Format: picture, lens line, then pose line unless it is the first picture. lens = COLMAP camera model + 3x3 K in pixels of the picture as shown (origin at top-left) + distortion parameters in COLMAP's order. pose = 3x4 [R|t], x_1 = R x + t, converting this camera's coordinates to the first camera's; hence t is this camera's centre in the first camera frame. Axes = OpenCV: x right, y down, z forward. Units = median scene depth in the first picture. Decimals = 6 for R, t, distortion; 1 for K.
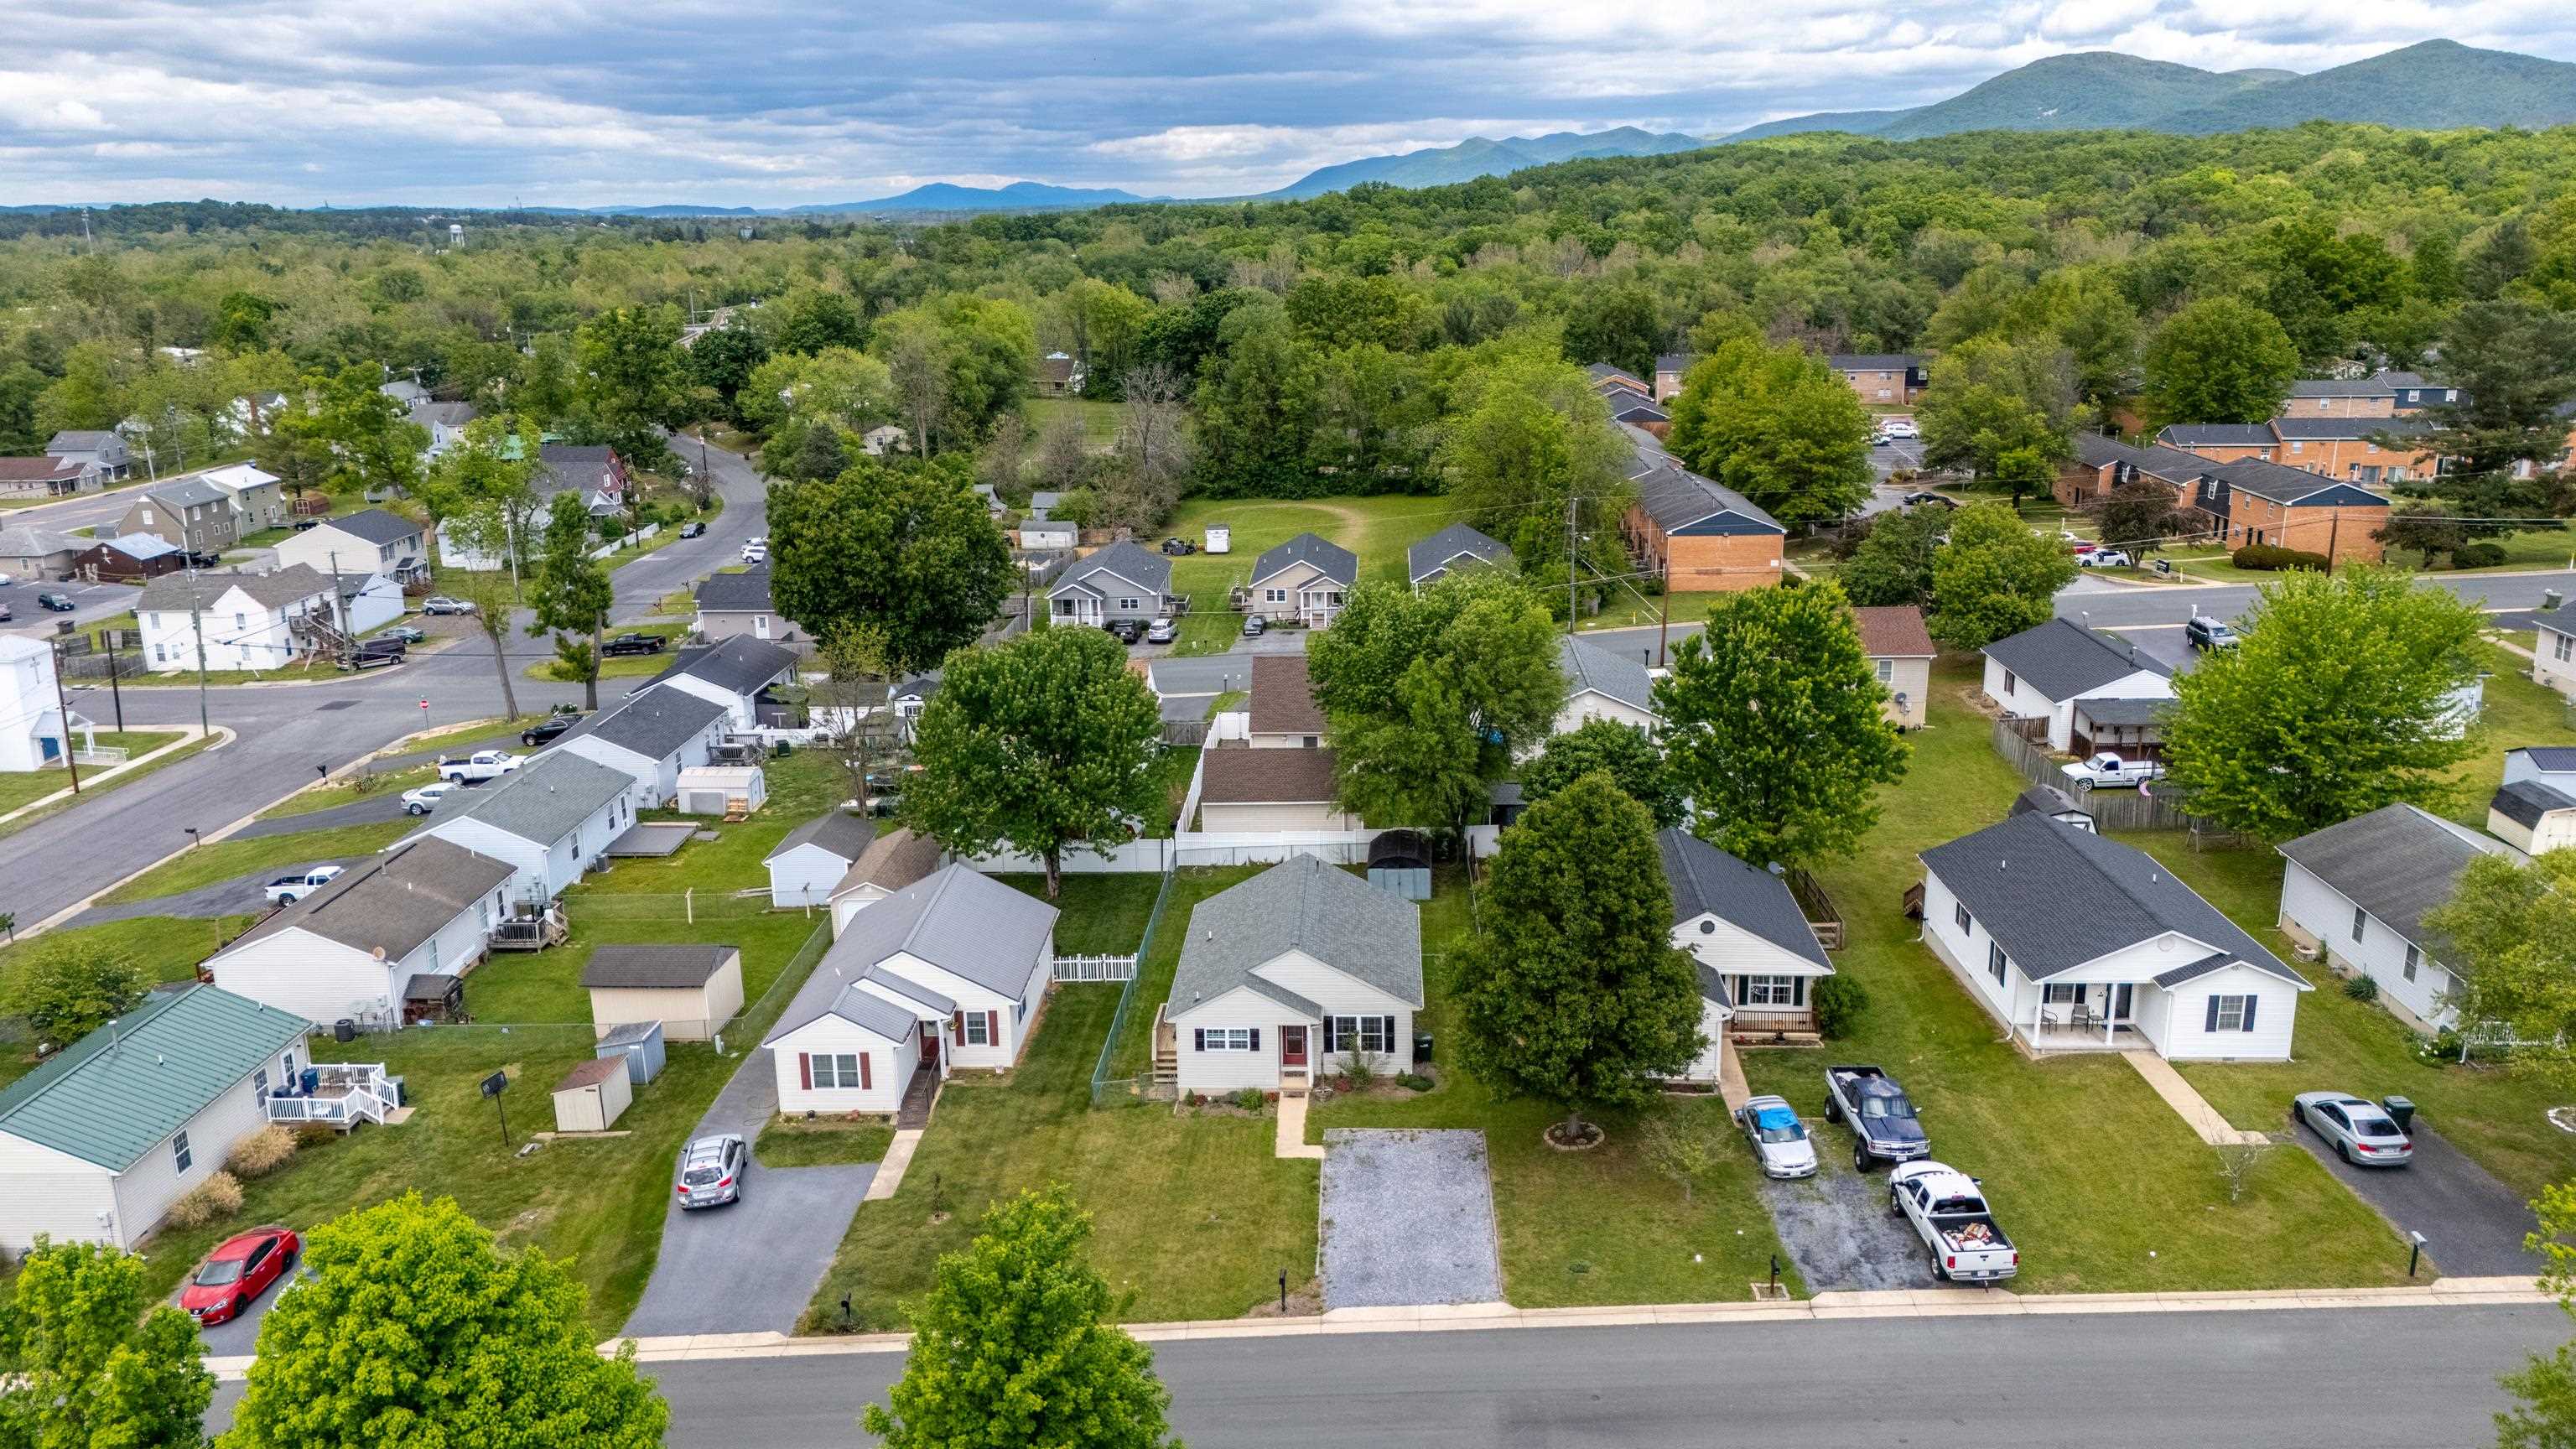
lens RADIAL K [[1888.4, 0, 1287.5], [0, 1888.4, 730.5], [0, 0, 1]] dist [0.085889, -0.088186]
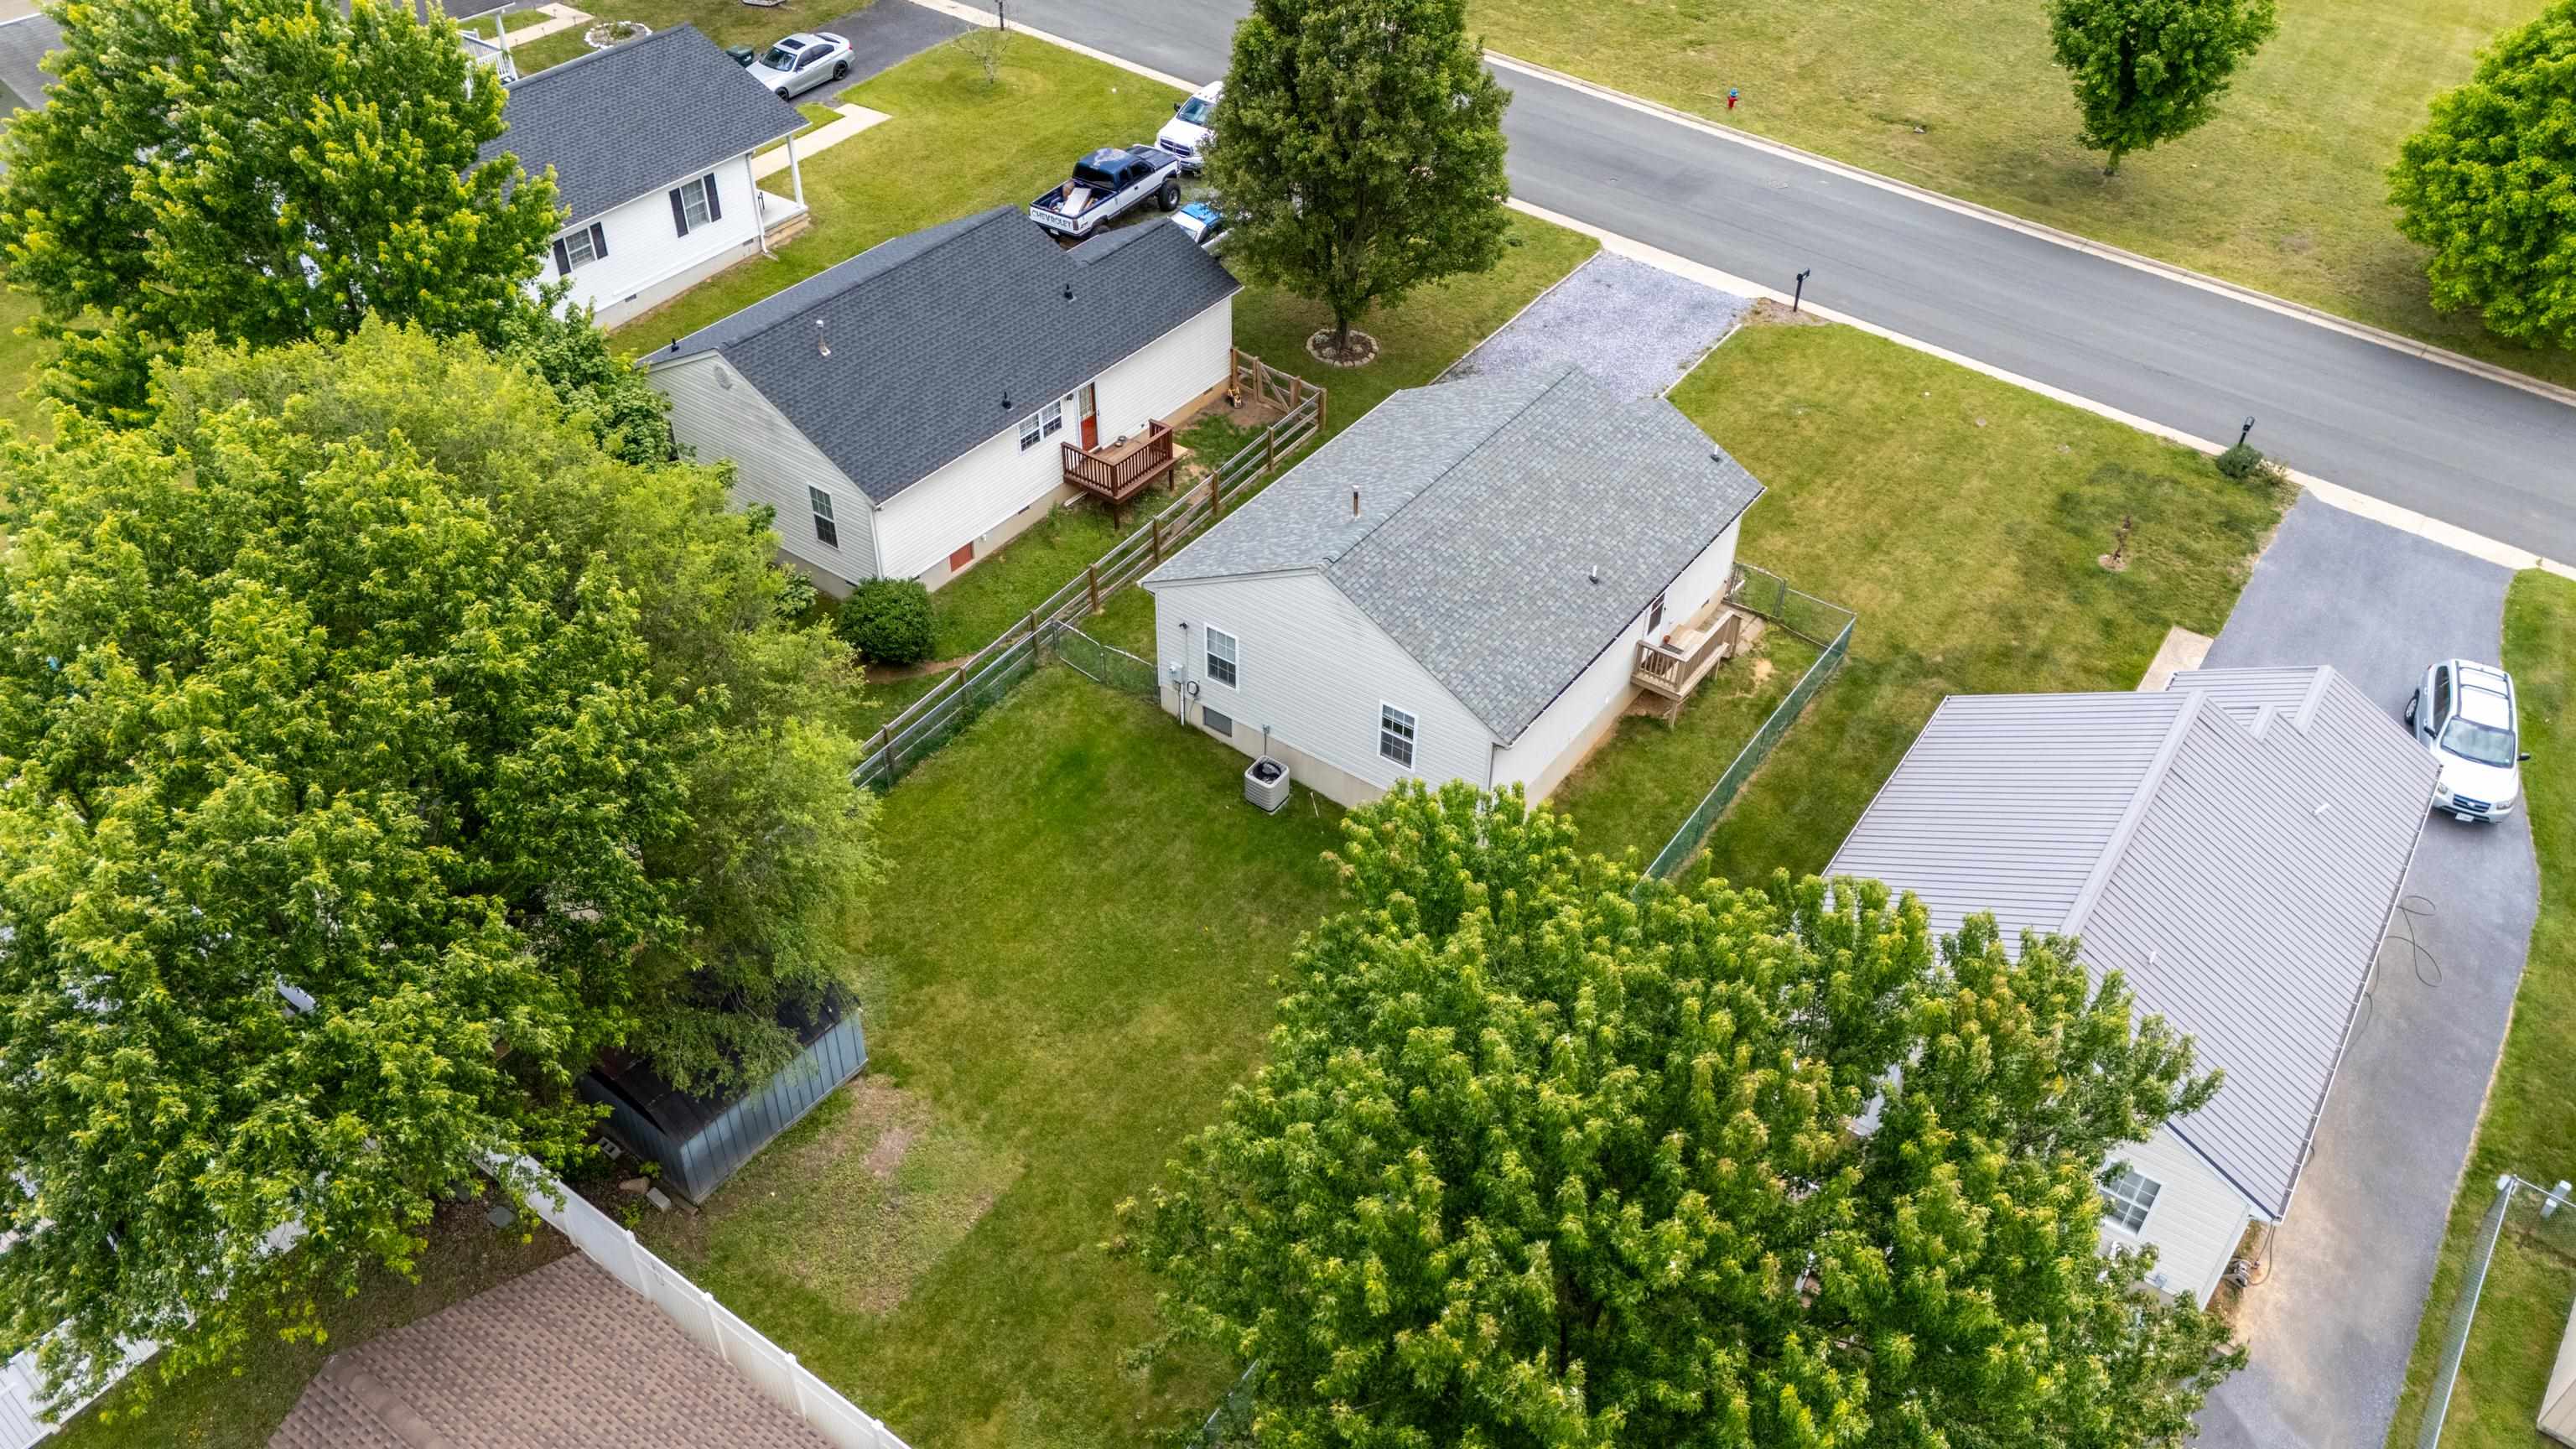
lens RADIAL K [[1888.4, 0, 1287.5], [0, 1888.4, 730.5], [0, 0, 1]] dist [0.085889, -0.088186]
pose [[-0.841812, -0.339577, 0.419572, -0.224438], [0.144772, 0.606791, 0.781566, -0.322818], [-0.519994, 0.718674, -0.461643, 1.420456]]
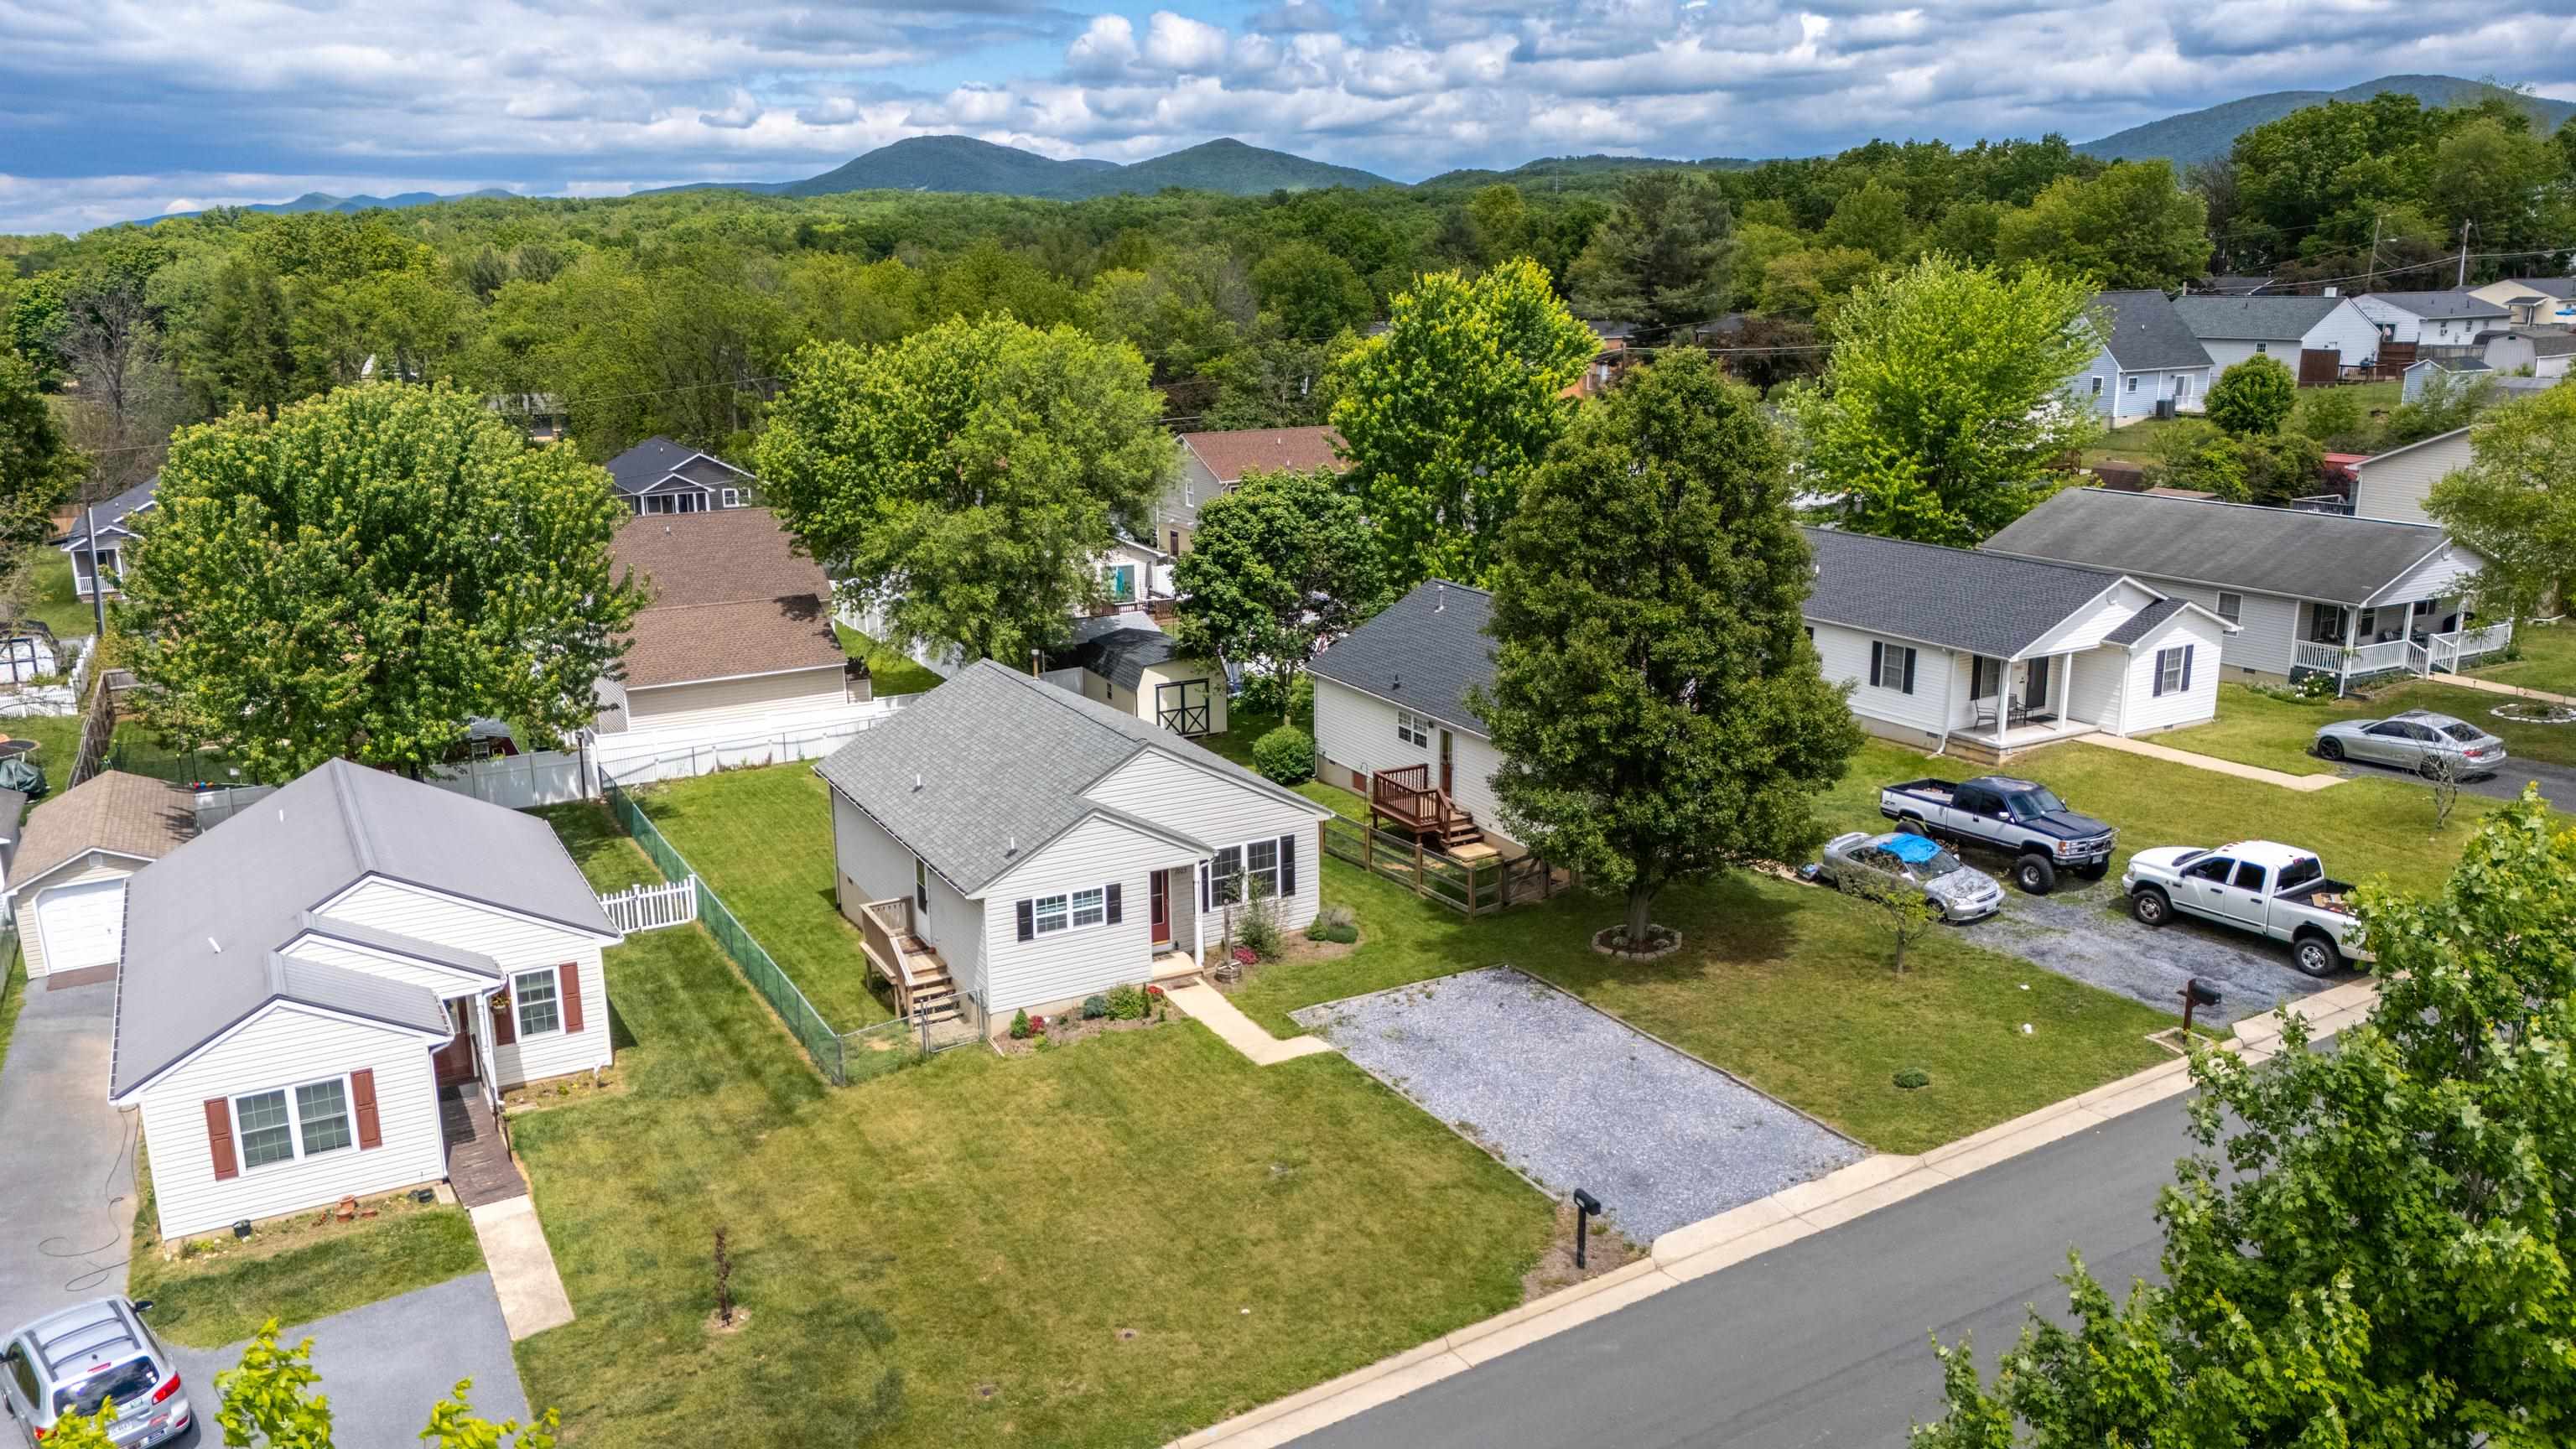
lens RADIAL K [[1888.4, 0, 1287.5], [0, 1888.4, 730.5], [0, 0, 1]] dist [0.085889, -0.088186]
pose [[0.852945, -0.117599, 0.508582, -0.259119], [0.134703, 0.990881, 0.003209, 0.113900], [-0.504321, 0.065770, 0.861008, 0.456136]]
